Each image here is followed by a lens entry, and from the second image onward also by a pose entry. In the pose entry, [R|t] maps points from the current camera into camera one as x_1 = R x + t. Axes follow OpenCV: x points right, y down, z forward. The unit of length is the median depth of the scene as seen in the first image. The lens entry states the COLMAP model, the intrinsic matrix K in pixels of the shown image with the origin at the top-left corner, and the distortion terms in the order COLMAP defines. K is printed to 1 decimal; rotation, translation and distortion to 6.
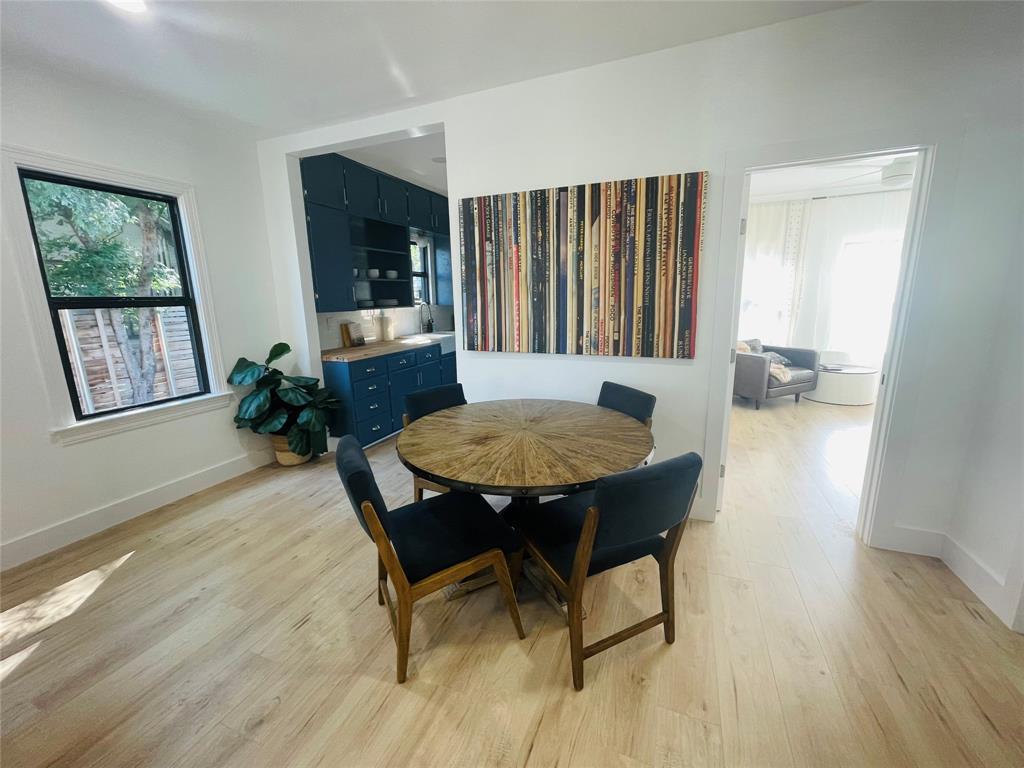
lens RADIAL K [[417.1, 0, 512.0], [0, 417.1, 384.0], [0, 0, 1]] dist [0.001859, 0.000066]
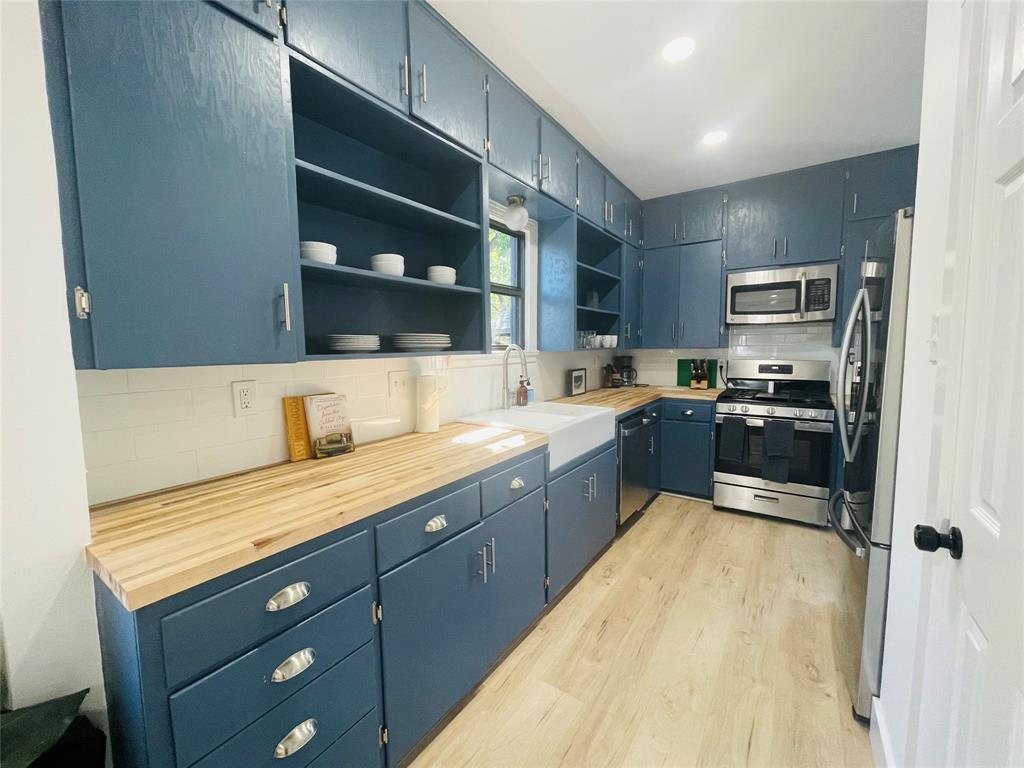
lens RADIAL K [[417.1, 0, 512.0], [0, 417.1, 384.0], [0, 0, 1]] dist [0.001859, 0.000066]
pose [[0.978144, 0.028749, -0.205930, -0.235142], [-0.052905, 0.992211, -0.112772, -0.203027], [0.201084, 0.121202, 0.972047, 1.123775]]
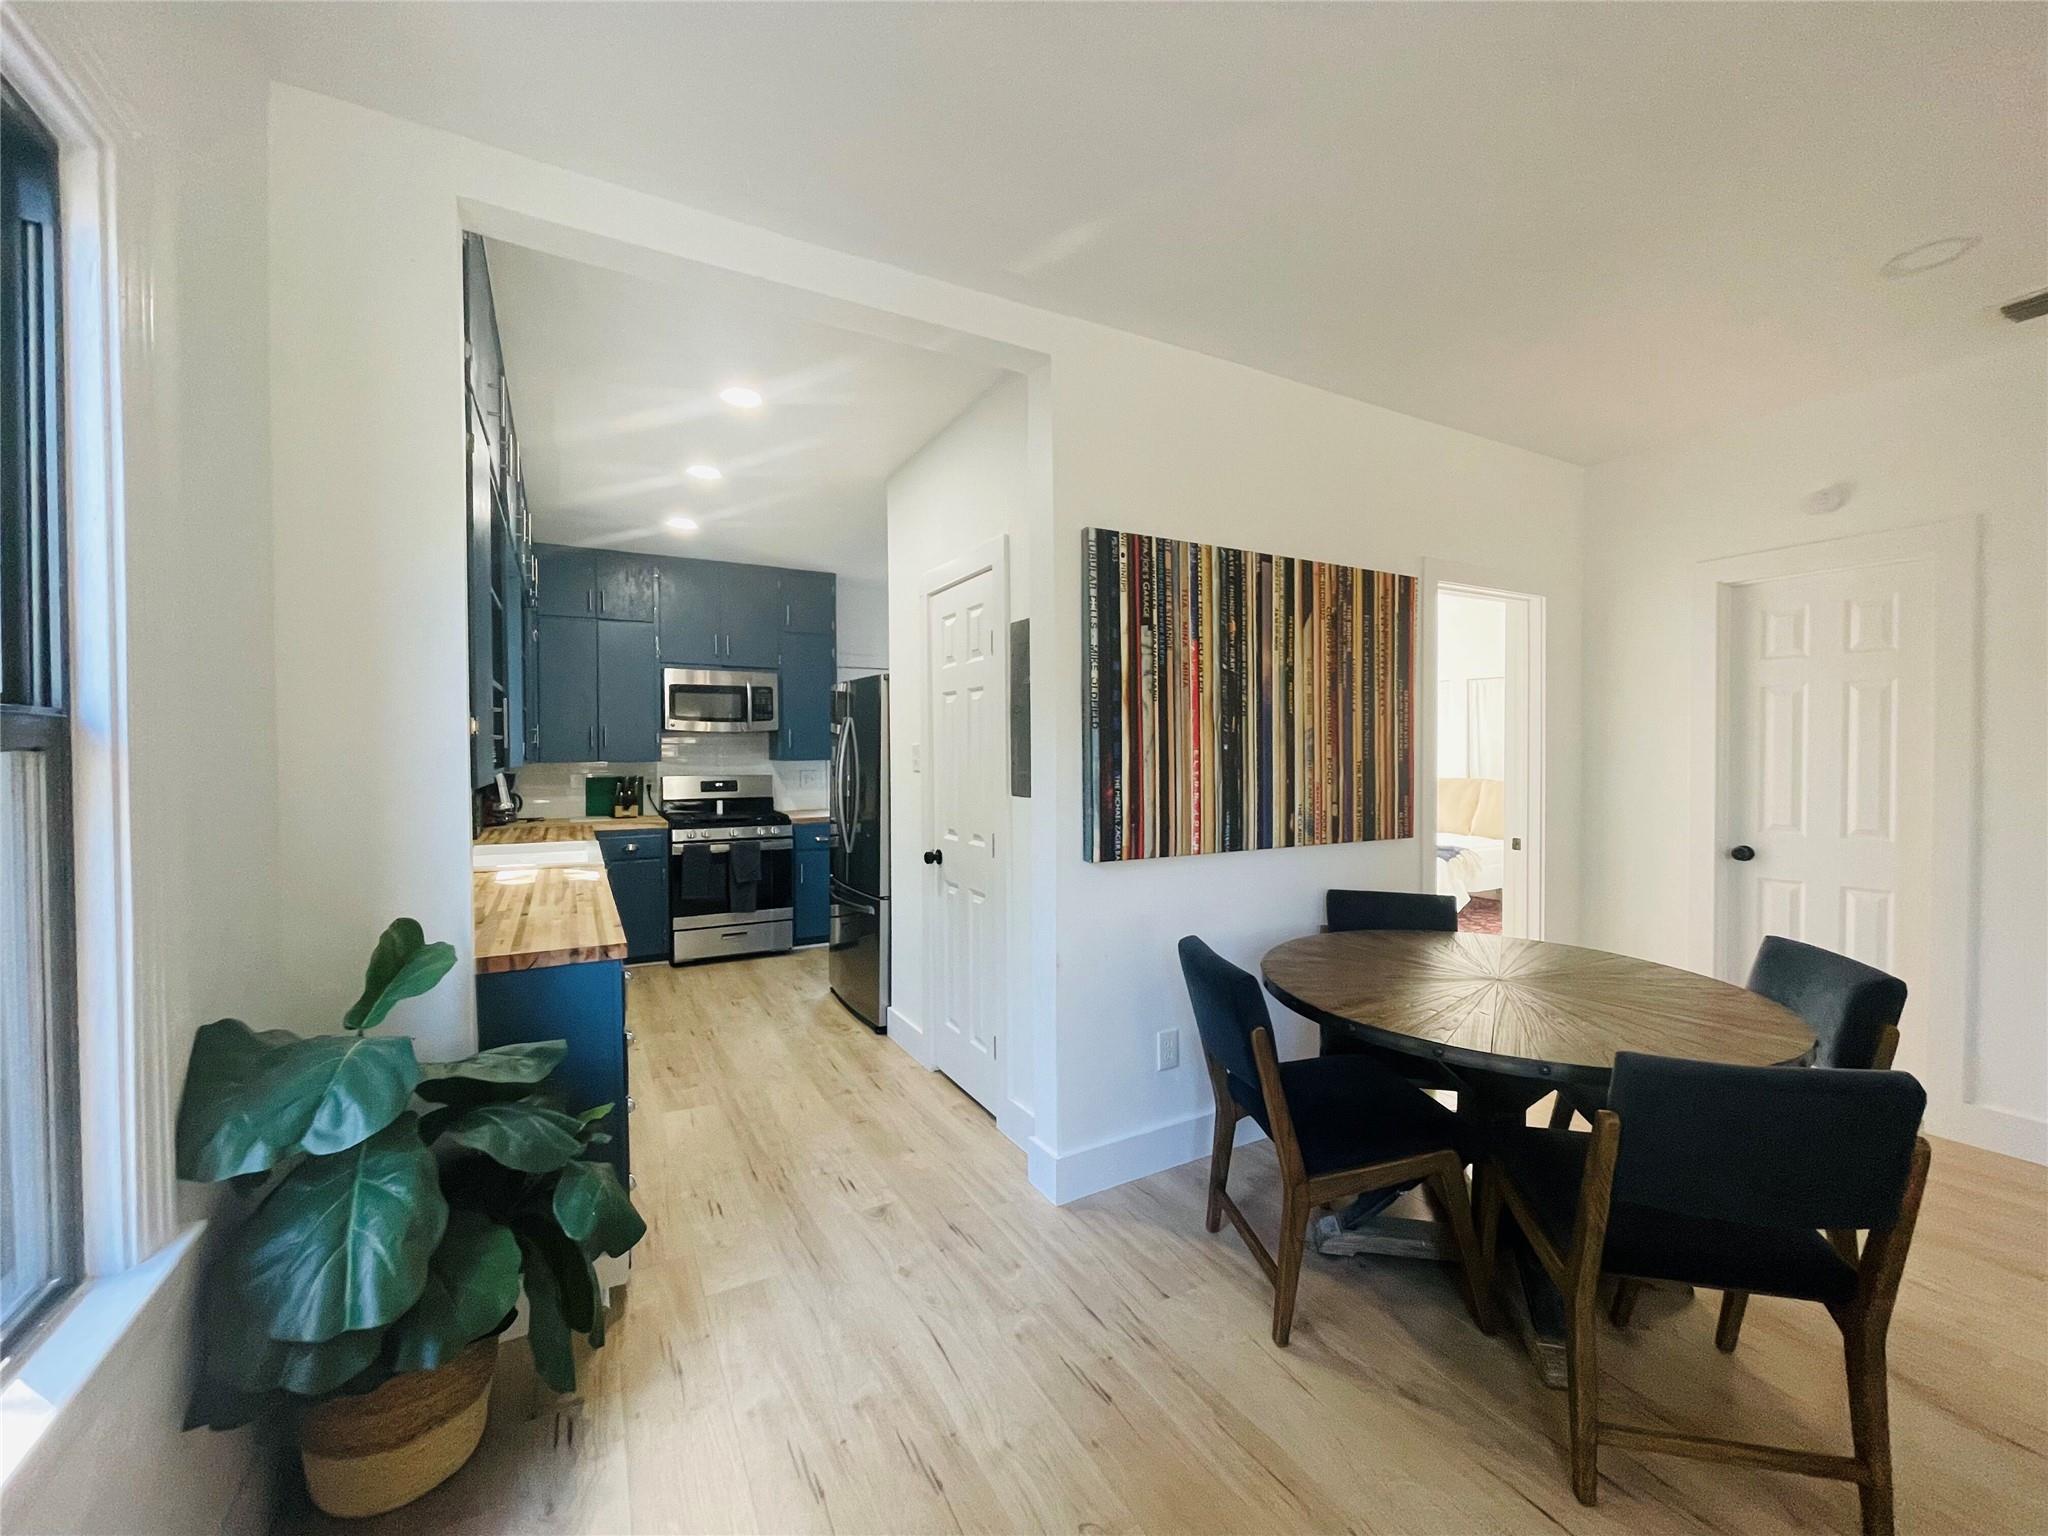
lens RADIAL K [[834.3, 0, 1024.0], [0, 834.3, 768.0], [0, 0, 1]] dist [0.001859, 0.000066]
pose [[0.631952, 0.001294, 0.775007, -0.907502], [0.151830, 0.980414, -0.125442, -0.088090], [-0.759990, 0.196943, 0.619378, 0.567277]]
